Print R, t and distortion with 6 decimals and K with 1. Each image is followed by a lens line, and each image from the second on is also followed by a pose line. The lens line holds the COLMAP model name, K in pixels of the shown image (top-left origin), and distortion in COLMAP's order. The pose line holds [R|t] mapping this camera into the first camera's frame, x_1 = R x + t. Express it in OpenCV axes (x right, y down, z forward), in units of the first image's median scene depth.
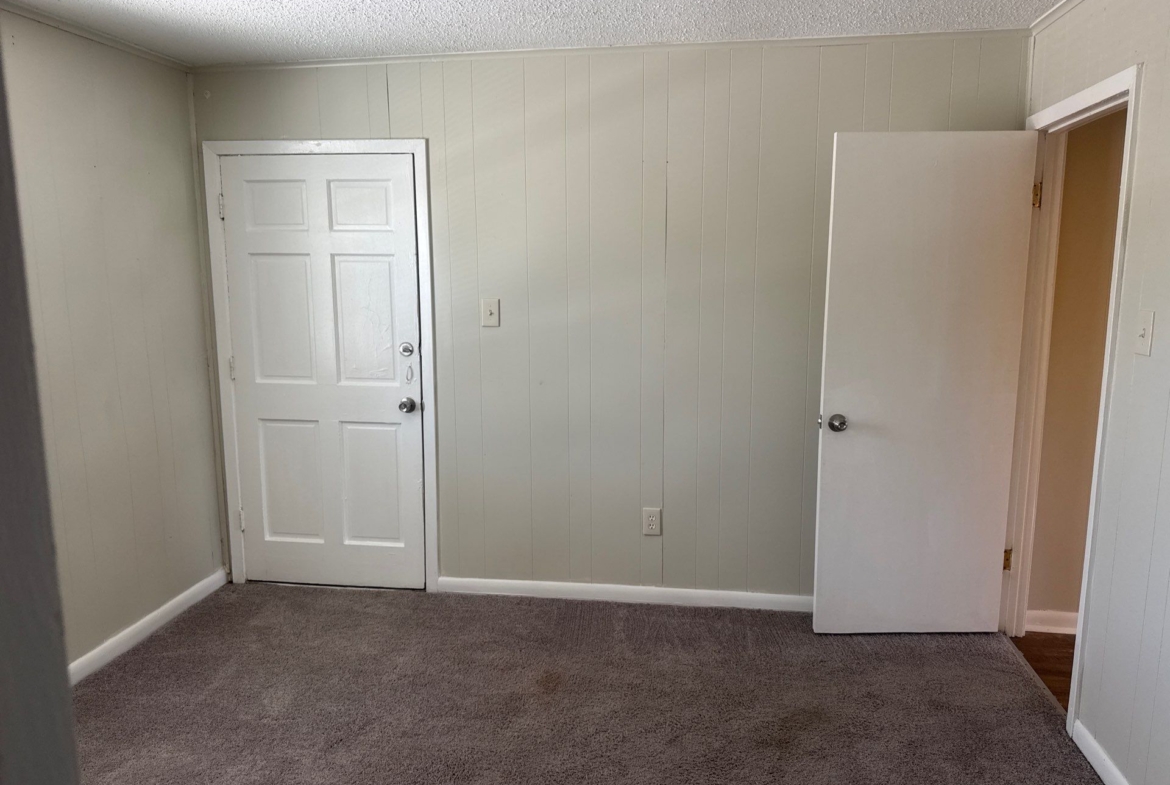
lens RADIAL K [[813.3, 0, 585.0], [0, 813.3, 392.5], [0, 0, 1]] dist [0.094164, 0.002300]
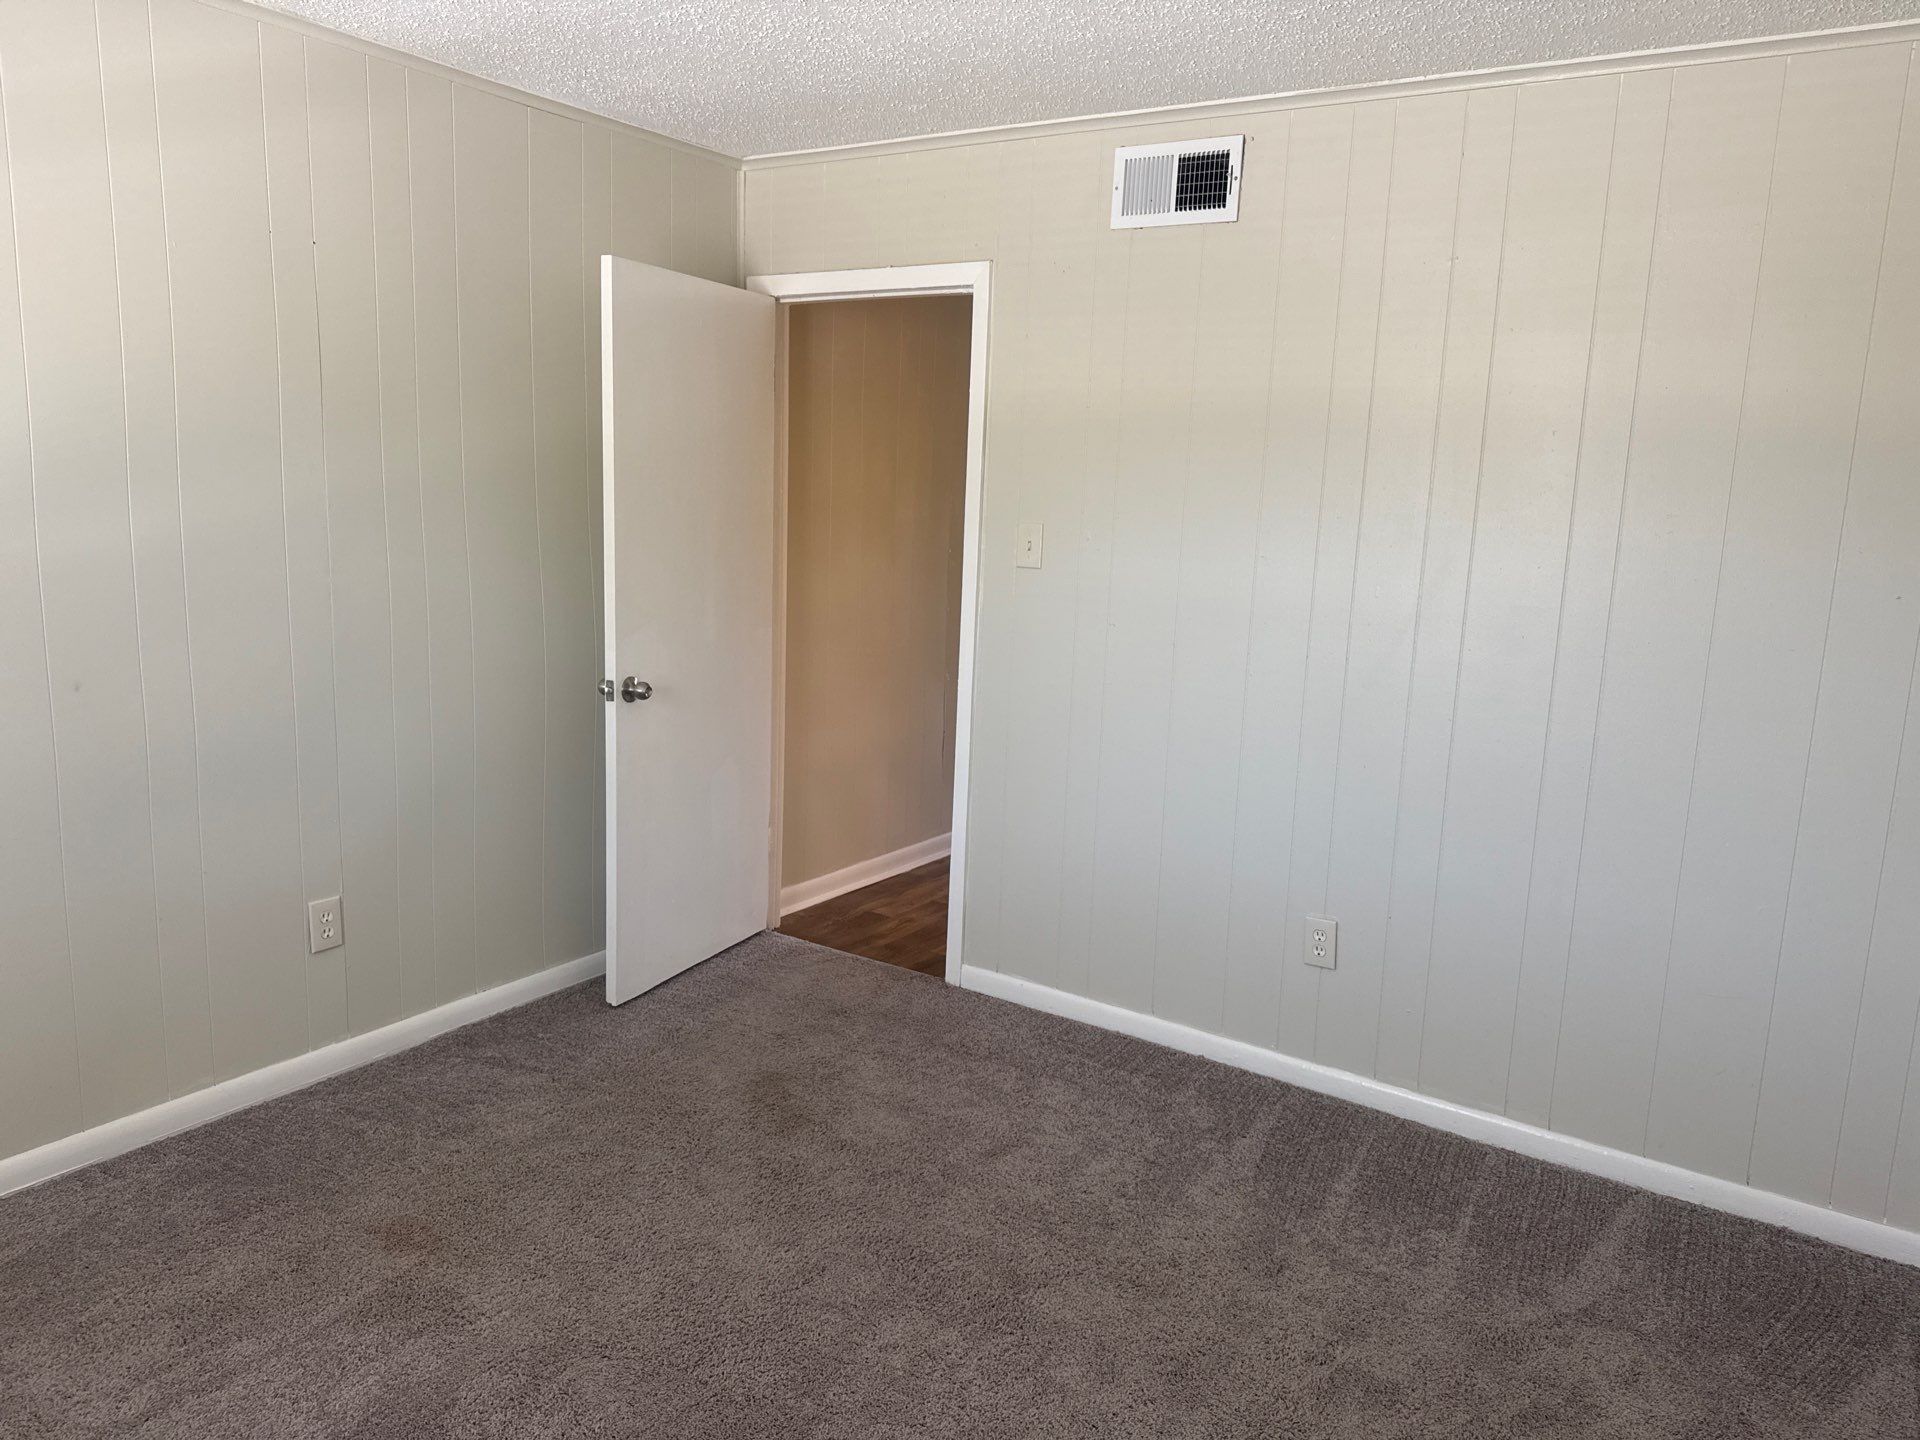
lens RADIAL K [[1371.6, 0, 960.0], [0, 1371.6, 720.0], [0, 0, 1]] dist [0.127744, -0.155777]
pose [[0.438524, -0.140847, 0.887614, -0.585429], [0.095582, 0.989351, 0.109769, -0.036604], [-0.893622, 0.036703, 0.447317, 0.249530]]
